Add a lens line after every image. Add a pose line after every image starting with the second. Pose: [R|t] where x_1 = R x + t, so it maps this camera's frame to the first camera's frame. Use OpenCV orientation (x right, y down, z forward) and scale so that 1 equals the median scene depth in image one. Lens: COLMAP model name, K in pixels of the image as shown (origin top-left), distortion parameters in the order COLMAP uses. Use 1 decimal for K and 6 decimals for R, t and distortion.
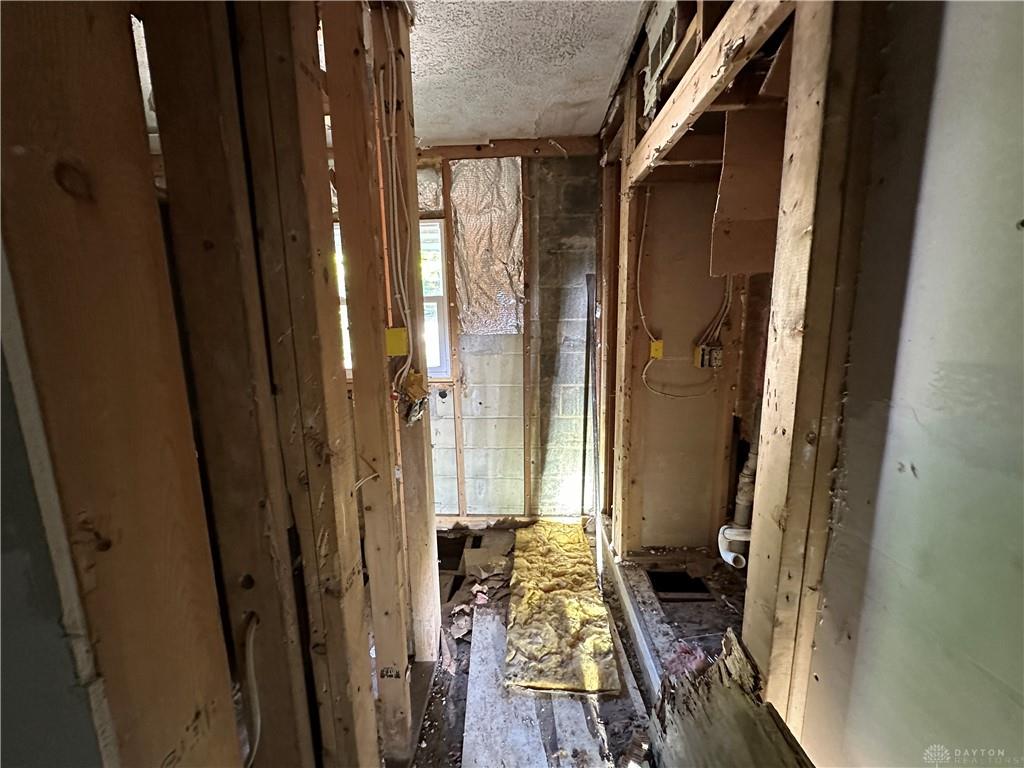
lens RADIAL K [[411.5, 0, 513.2], [0, 411.5, 384.7], [0, 0, 1]] dist [-0.003447, 0.000047]
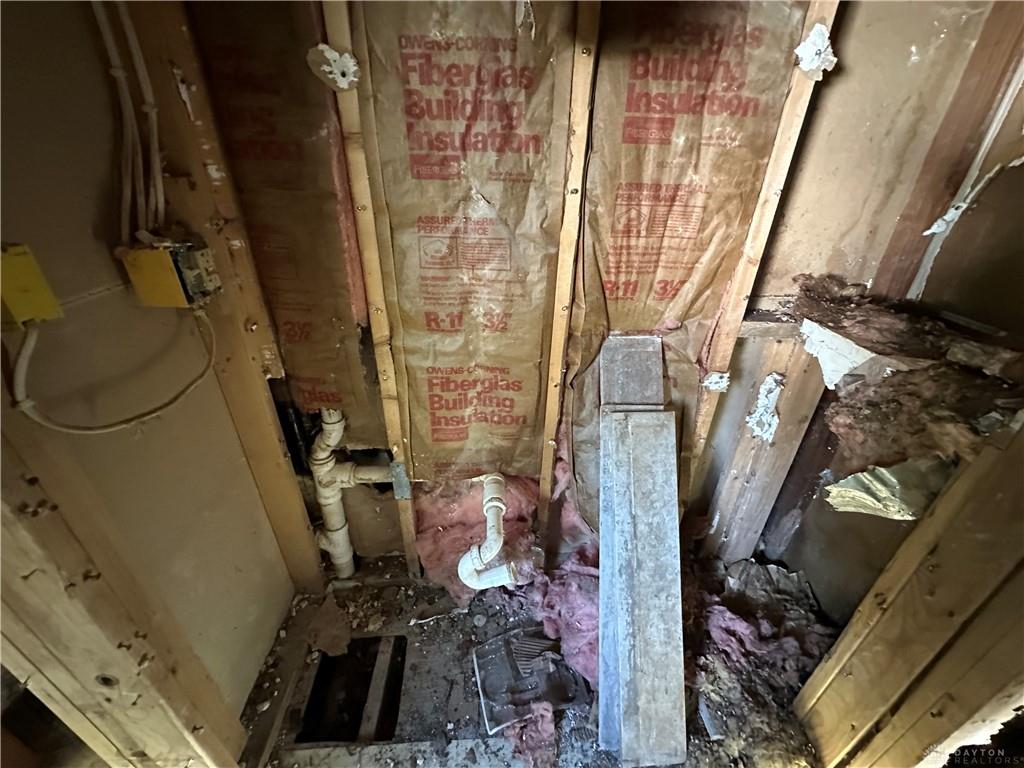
lens RADIAL K [[411.5, 0, 511.4], [0, 411.5, 385.0], [0, 0, 1]] dist [-0.003447, 0.000047]
pose [[-0.072040, -0.469567, 0.879953, 0.083417], [0.143934, 0.868116, 0.475034, -0.112027], [-0.986962, 0.160876, 0.005047, 0.728296]]
